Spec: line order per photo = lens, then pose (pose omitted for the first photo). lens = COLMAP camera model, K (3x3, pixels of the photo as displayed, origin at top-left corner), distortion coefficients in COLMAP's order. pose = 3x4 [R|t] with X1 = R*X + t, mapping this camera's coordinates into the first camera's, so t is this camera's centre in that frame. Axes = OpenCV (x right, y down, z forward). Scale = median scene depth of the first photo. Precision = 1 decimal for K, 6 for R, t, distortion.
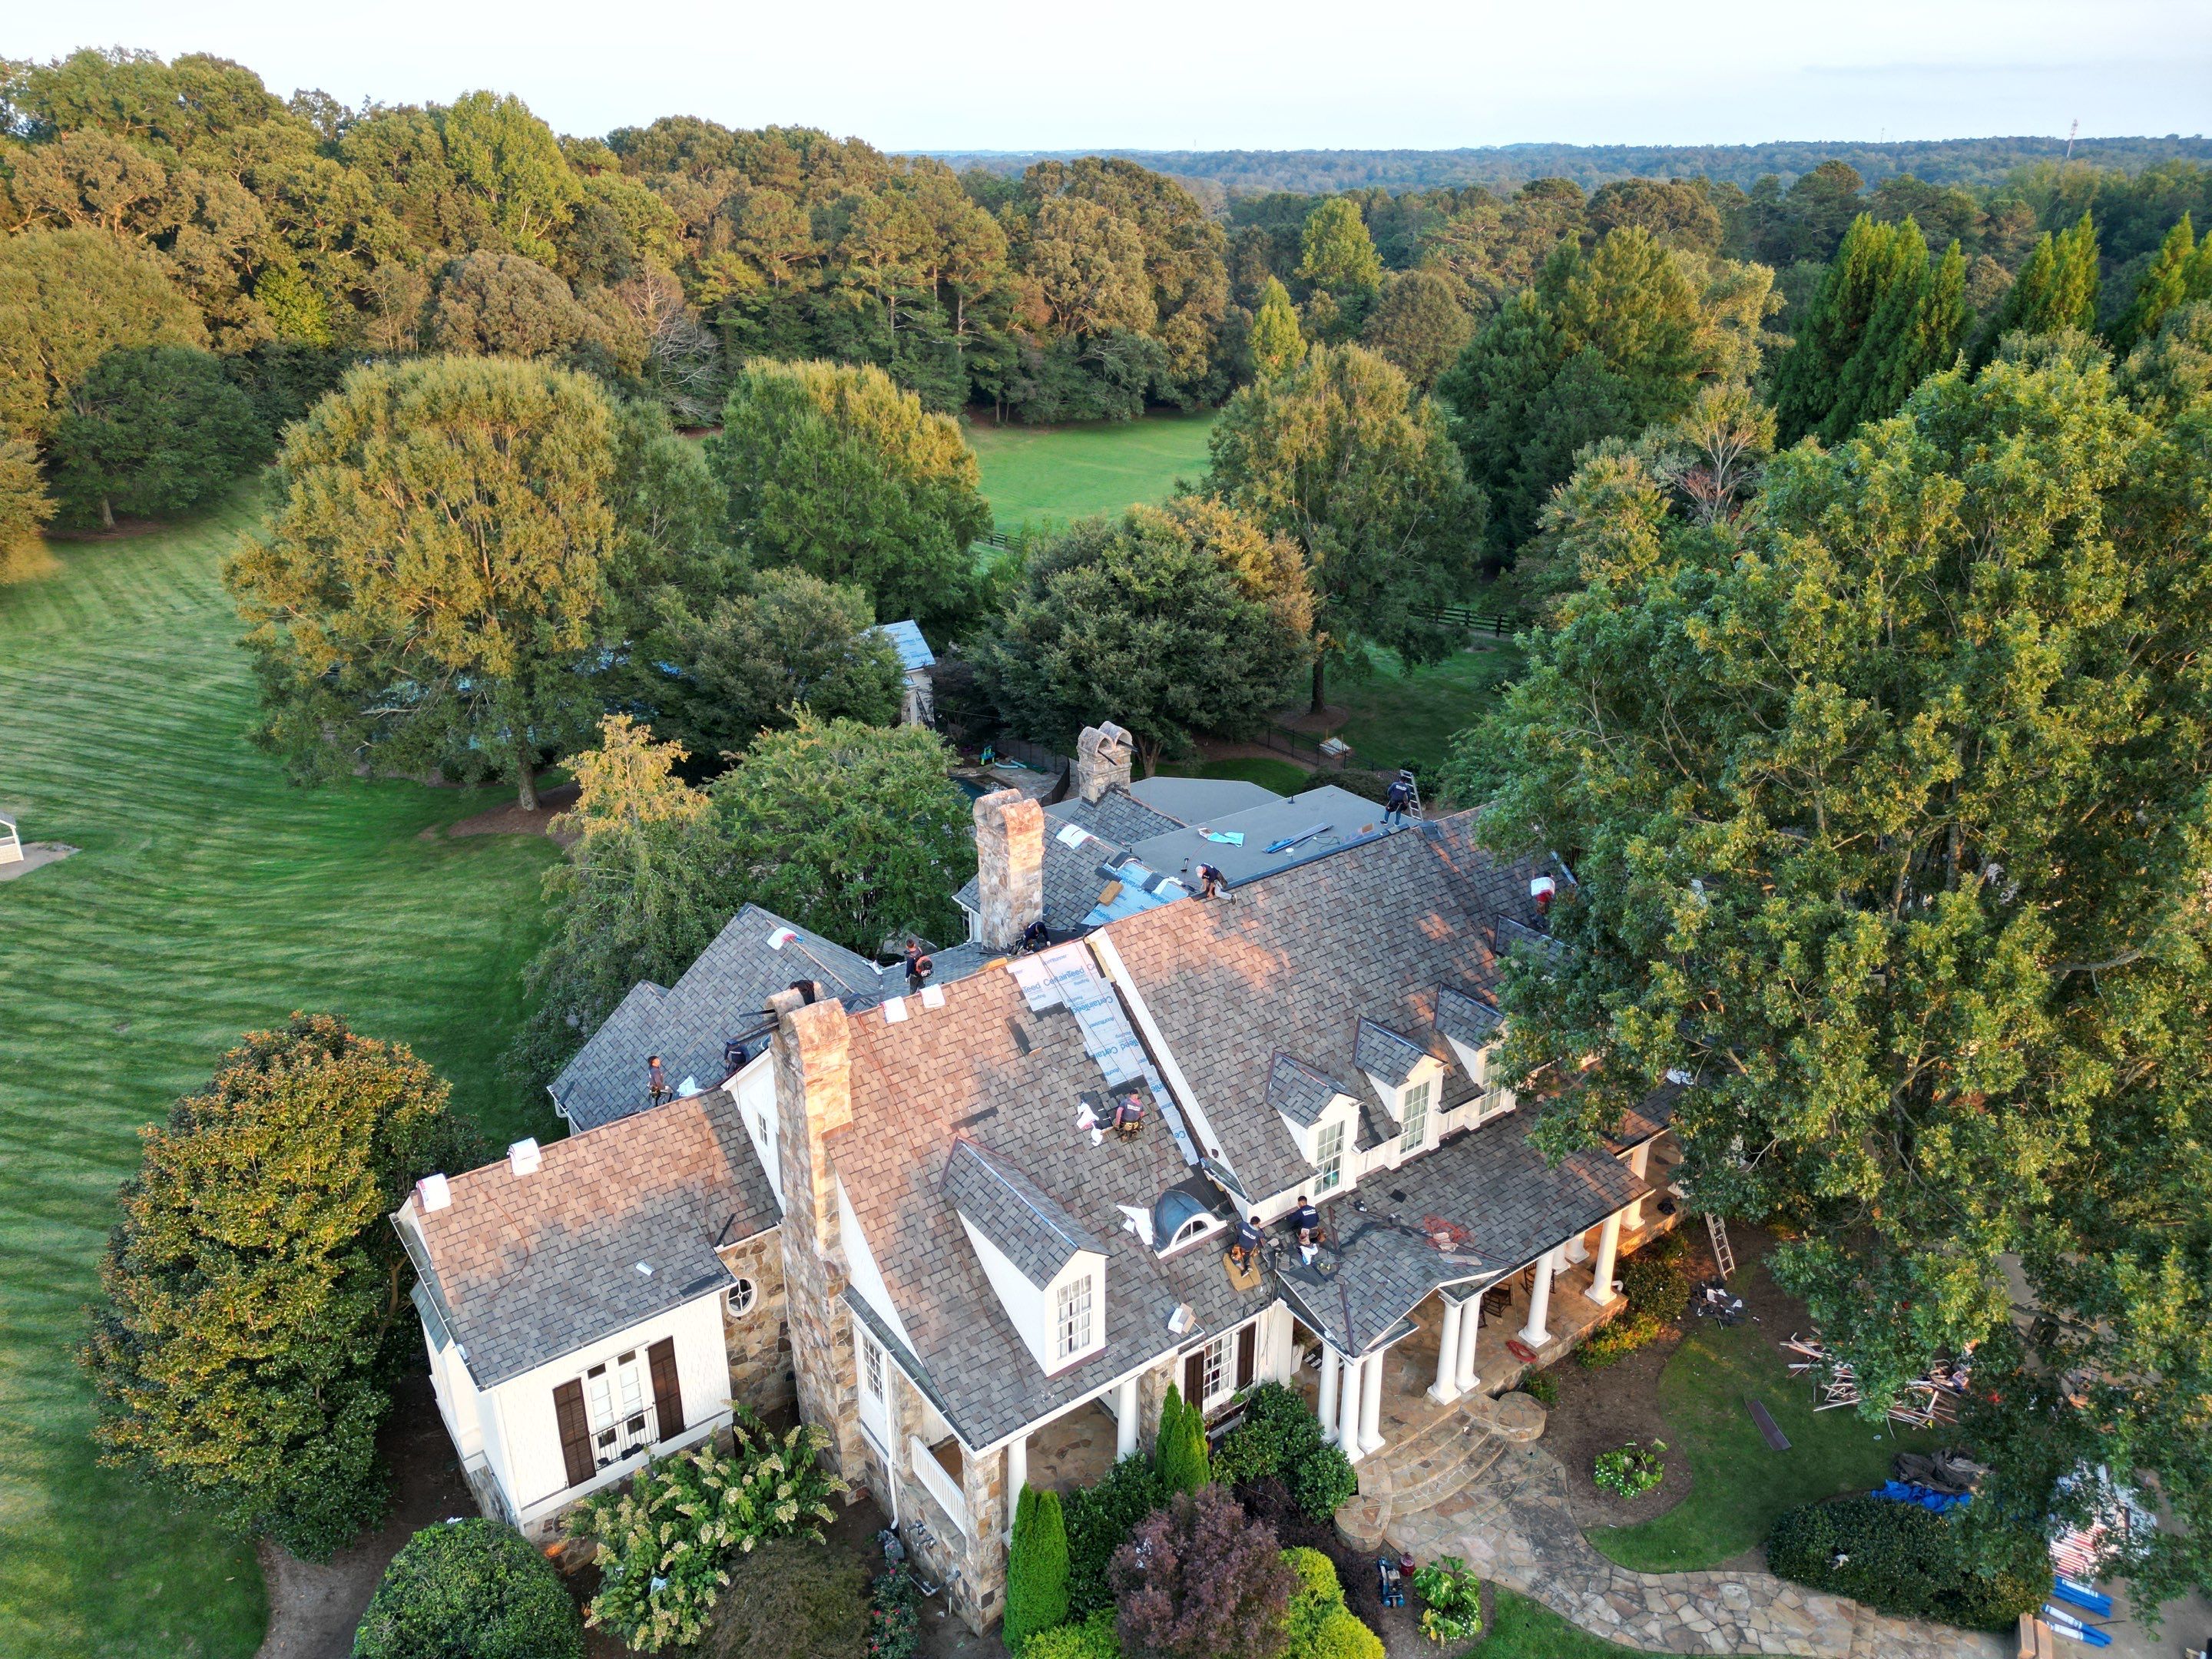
lens RADIAL K [[1520.9, 0, 1099.1], [0, 1520.9, 827.3], [0, 0, 1]] dist [0.085966, -0.083770]
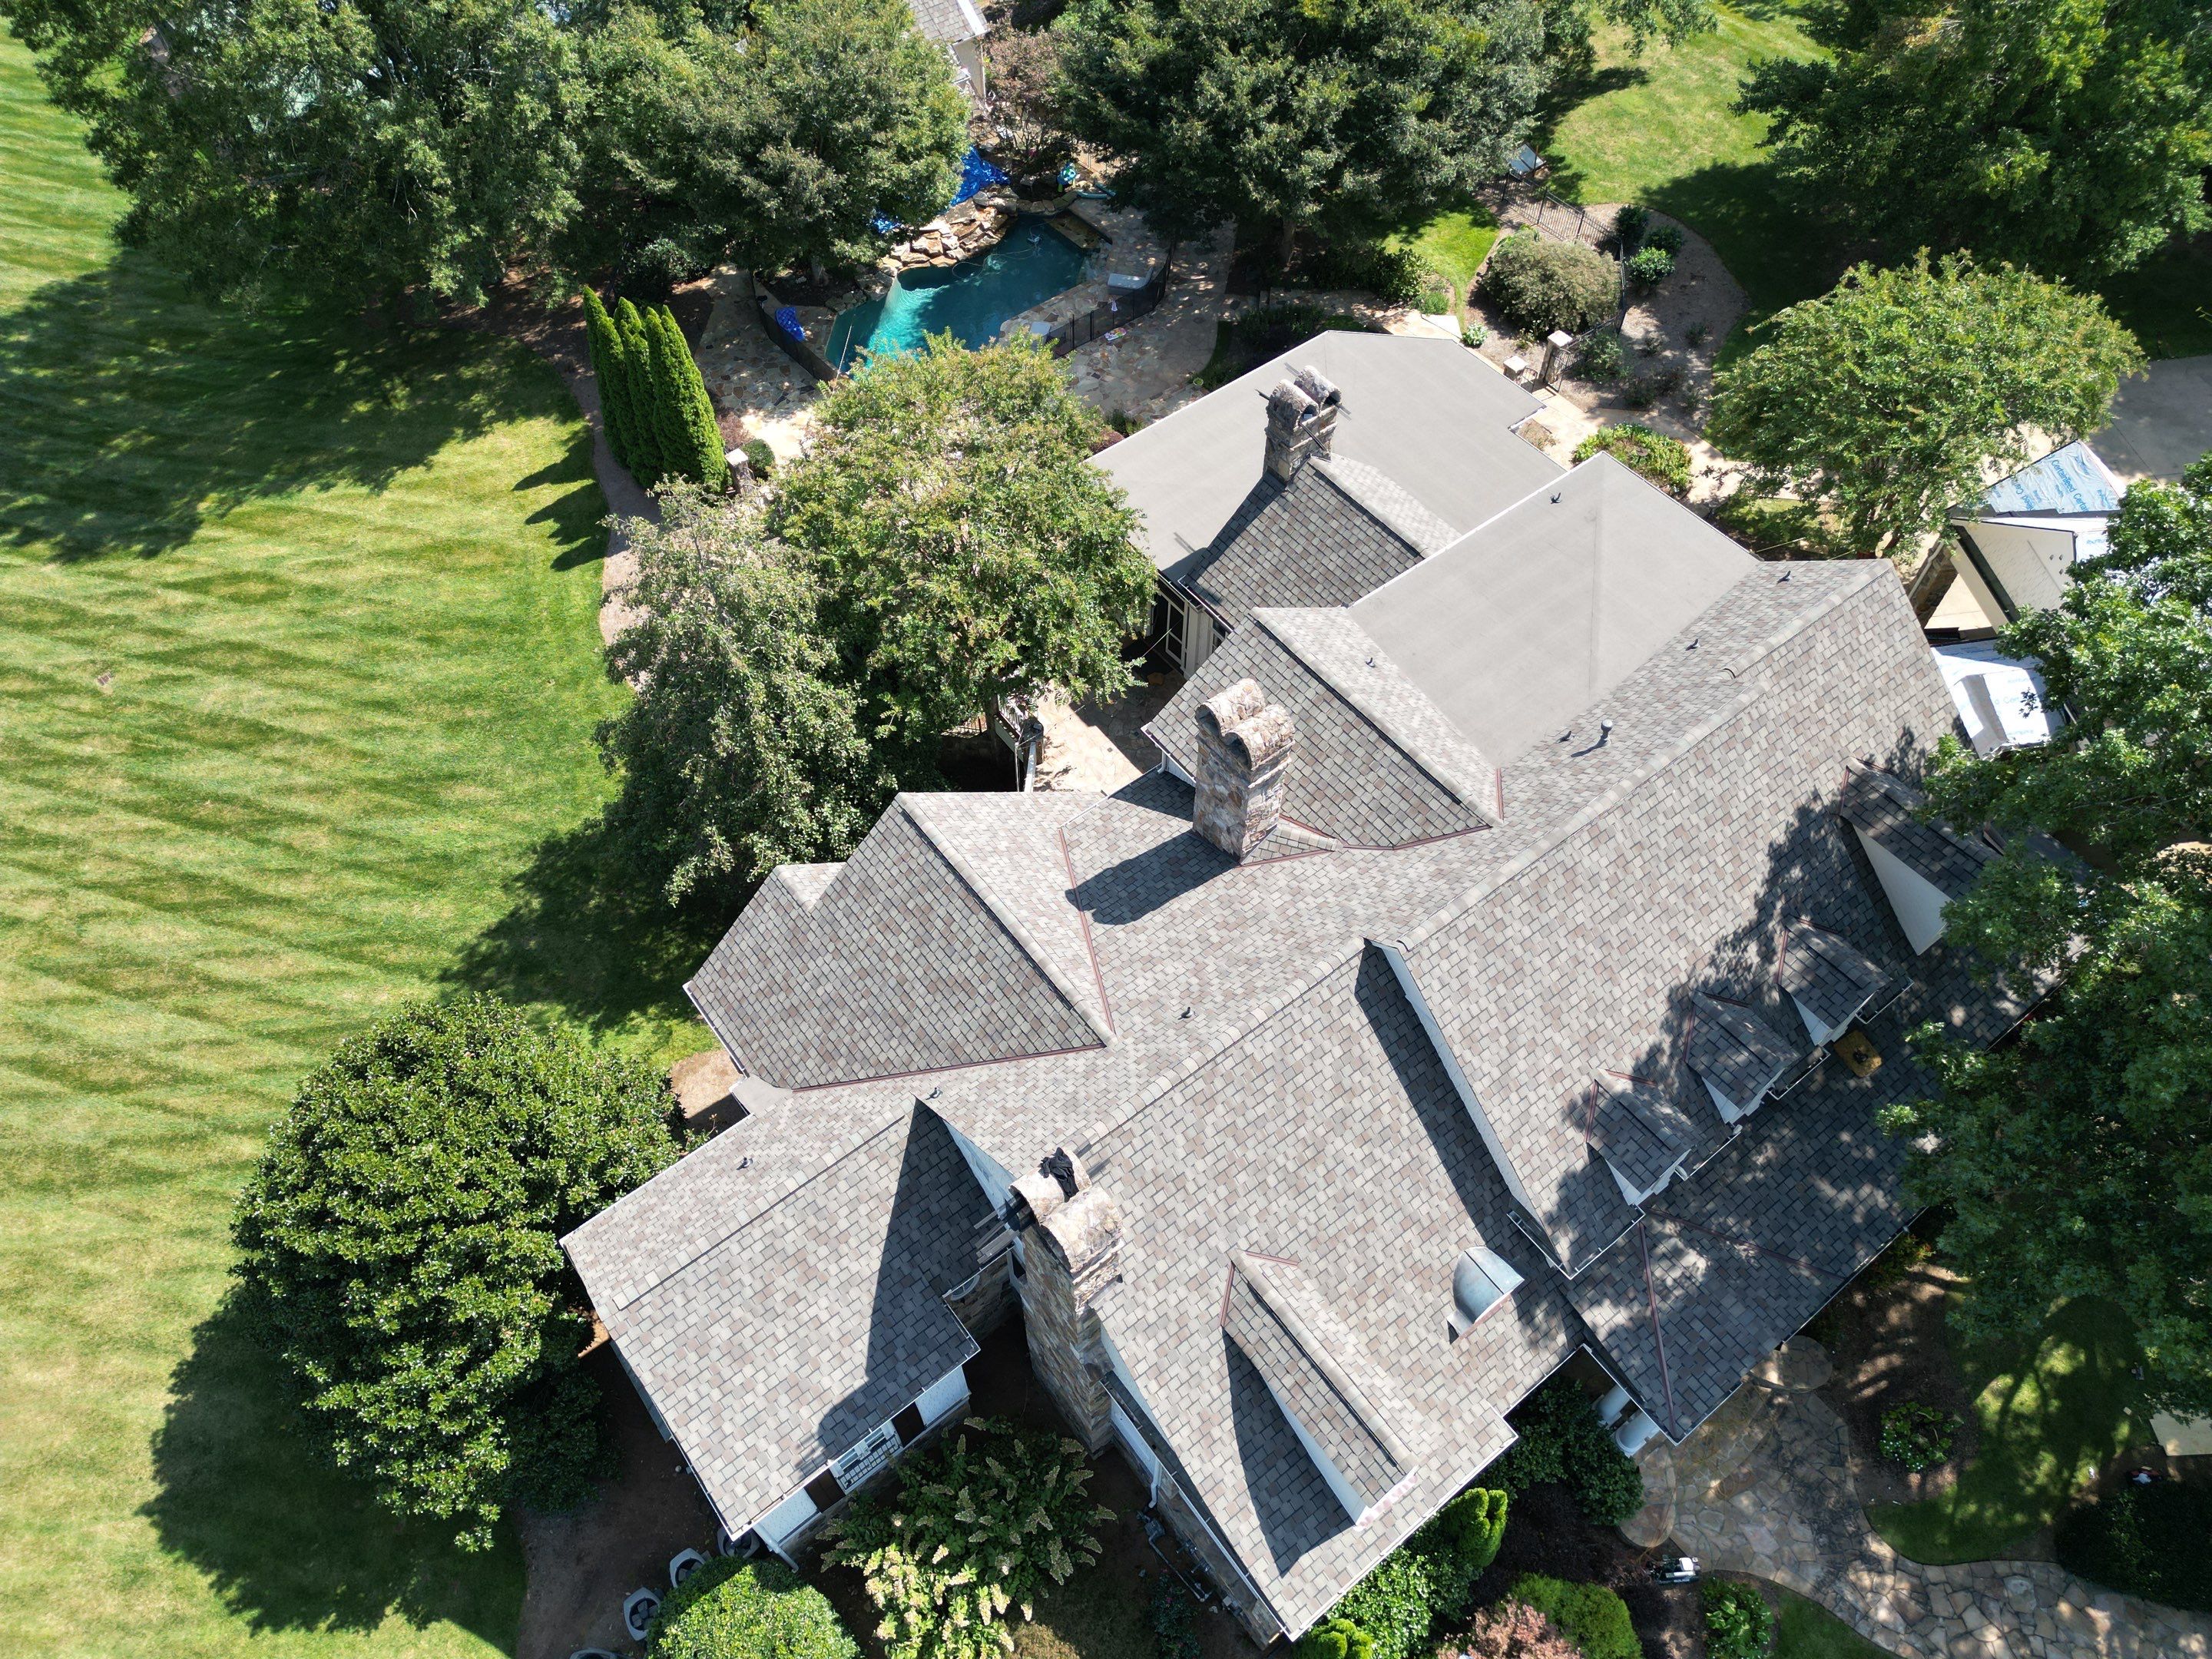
lens RADIAL K [[1538.2, 0, 1100.8], [0, 1538.2, 819.4], [0, 0, 1]] dist [0.075945, -0.073528]
pose [[0.999762, -0.020879, 0.006288, -0.152290], [0.014499, 0.851898, 0.523508, -0.403671], [-0.016287, -0.523292, 0.851998, 0.366420]]
